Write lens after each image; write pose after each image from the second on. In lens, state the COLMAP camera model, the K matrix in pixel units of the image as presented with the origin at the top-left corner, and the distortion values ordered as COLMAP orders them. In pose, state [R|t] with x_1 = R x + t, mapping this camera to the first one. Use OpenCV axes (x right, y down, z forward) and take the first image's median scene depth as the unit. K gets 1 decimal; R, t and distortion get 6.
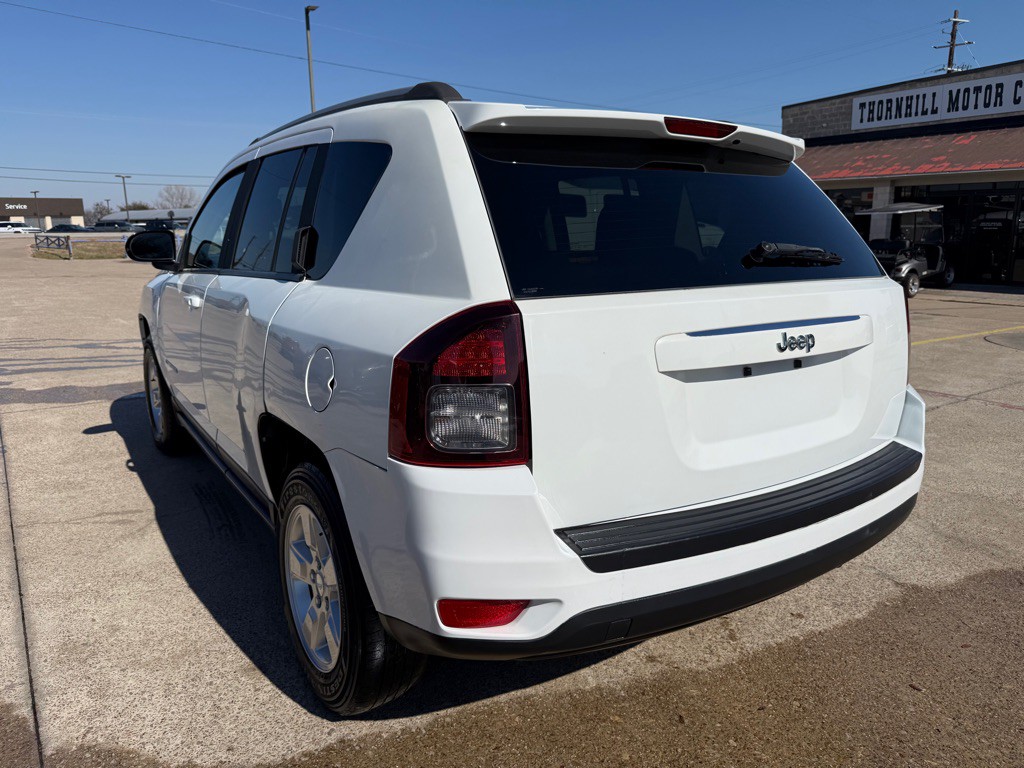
lens RADIAL K [[744.6, 0, 513.0], [0, 744.6, 364.0], [0, 0, 1]] dist [0.002644, -0.005768]
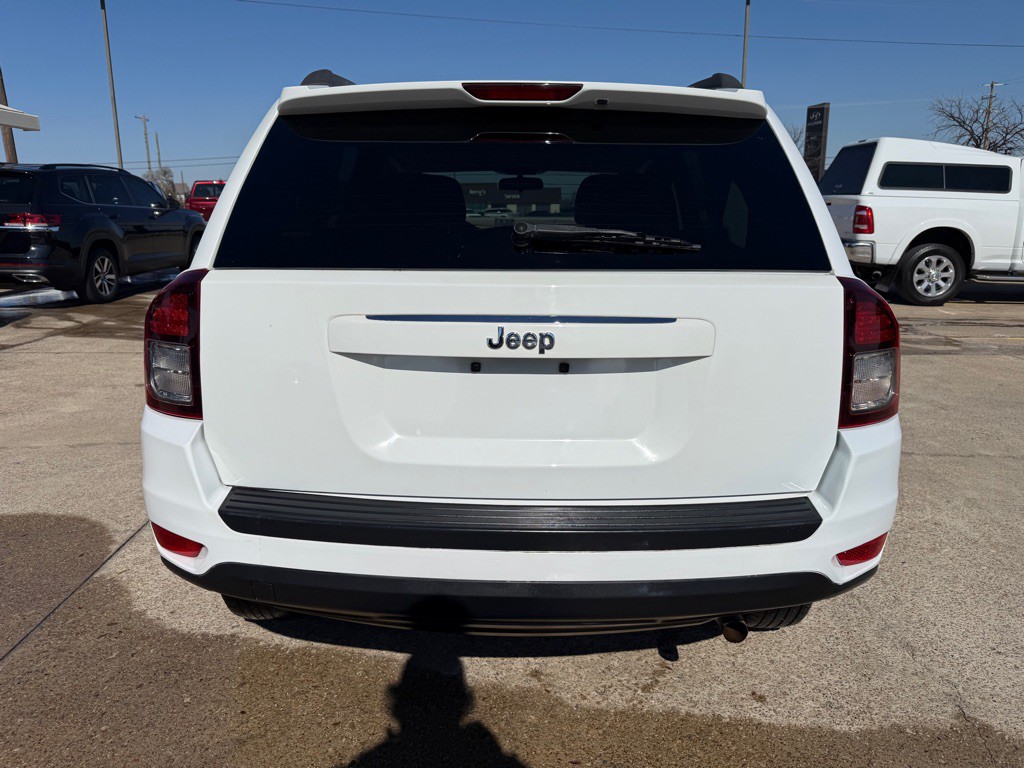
lens RADIAL K [[734.1, 0, 515.4], [0, 734.1, 381.3], [0, 0, 1]] dist [0.007972, -0.007117]
pose [[0.822235, 0.129860, -0.554135, 0.075019], [-0.106627, 0.991531, 0.074147, -0.003897], [0.559071, -0.001880, 0.829118, 0.026749]]
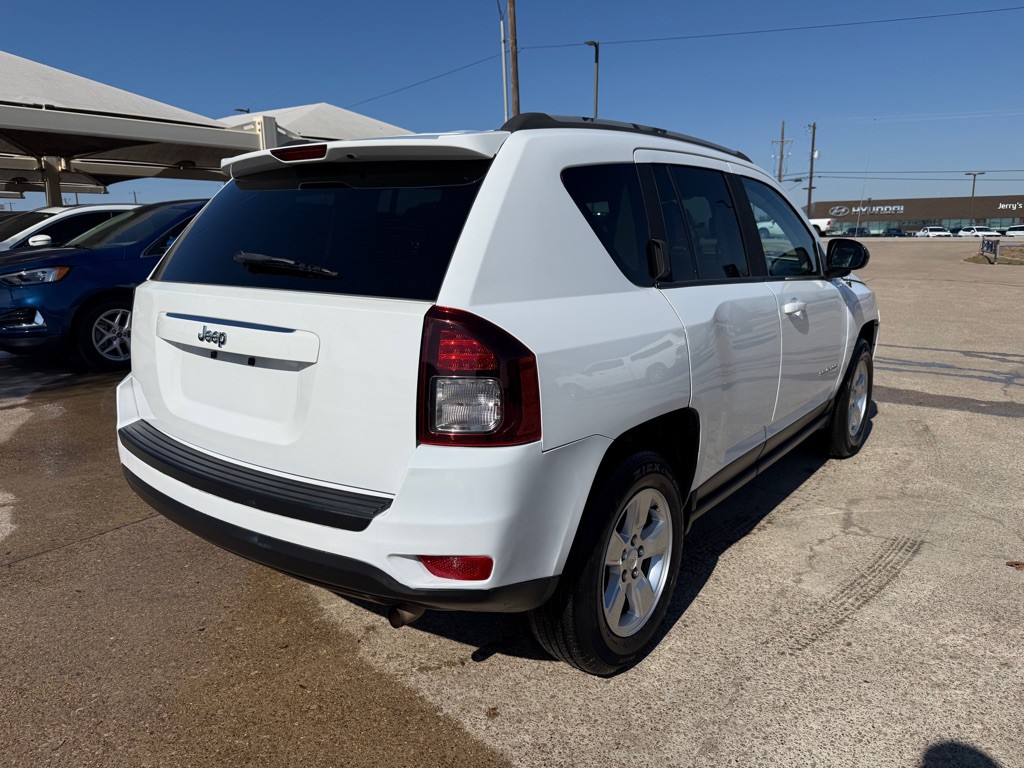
lens RADIAL K [[740.5, 0, 515.3], [0, 740.5, 371.3], [0, 0, 1]] dist [0.007269, 0.001431]
pose [[0.304836, 0.173145, -0.936534, 0.145452], [-0.168345, 0.977648, 0.125951, -0.018136], [0.937409, 0.119267, 0.327170, 0.095161]]
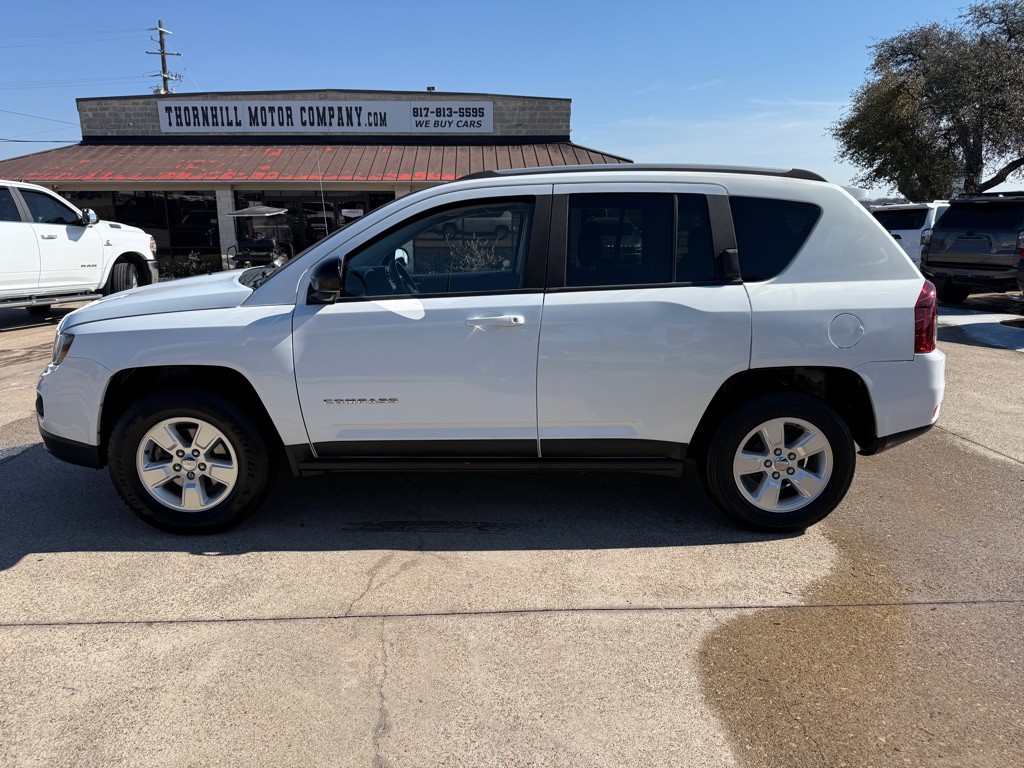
lens RADIAL K [[734.1, 0, 515.4], [0, 734.1, 381.3], [0, 0, 1]] dist [0.007972, -0.007117]
pose [[0.537718, -0.181243, 0.823414, -0.203275], [0.156607, 0.981097, 0.113682, -0.017624], [-0.828453, 0.067823, 0.555937, 0.060779]]
